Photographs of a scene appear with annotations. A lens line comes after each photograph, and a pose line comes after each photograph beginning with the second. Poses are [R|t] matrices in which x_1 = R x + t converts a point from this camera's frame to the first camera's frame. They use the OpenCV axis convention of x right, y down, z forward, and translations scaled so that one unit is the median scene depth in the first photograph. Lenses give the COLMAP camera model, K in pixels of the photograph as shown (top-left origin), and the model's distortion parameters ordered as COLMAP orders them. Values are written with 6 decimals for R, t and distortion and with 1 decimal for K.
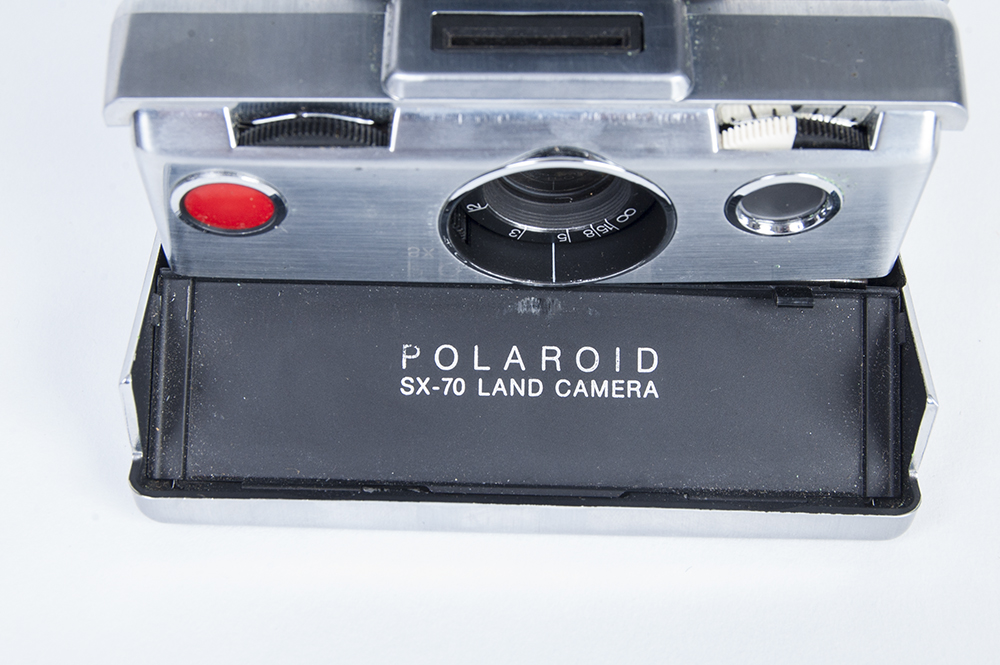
lens RADIAL K [[1712.2, 0, 499.1], [0, 1712.2, 336.9], [0, 0, 1]] dist [-0.042552, 0.000000]
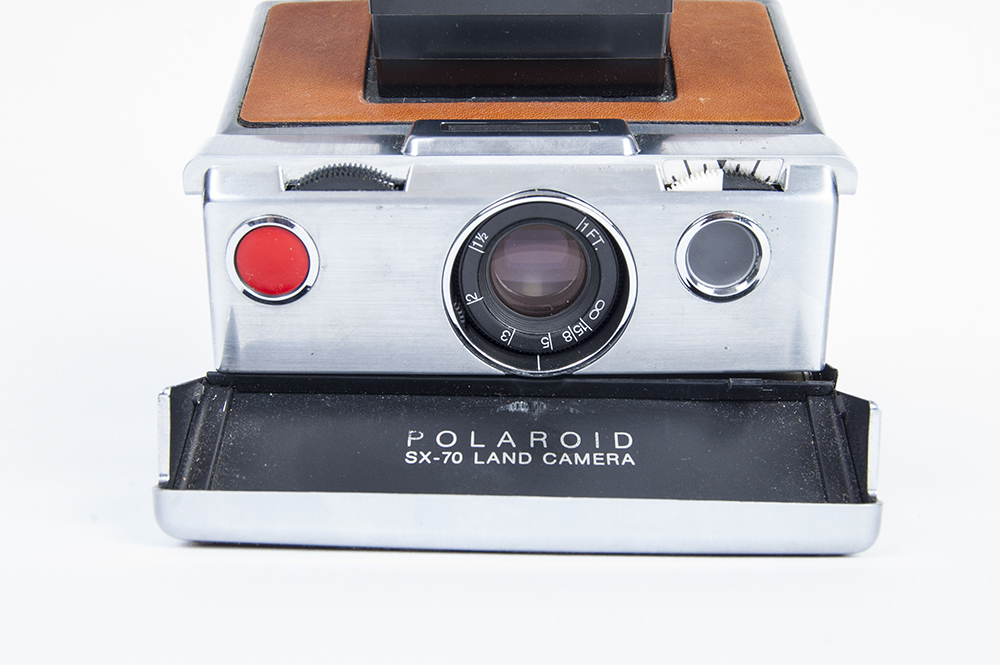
lens RADIAL K [[1357.1, 0, 501.2], [0, 1357.1, 329.6], [0, 0, 1]] dist [-0.042824, 0.000000]
pose [[0.999975, -0.006238, -0.003297, 0.009132], [0.002533, 0.753552, -0.657384, 0.558973], [0.006585, 0.657359, 0.753549, 0.276522]]
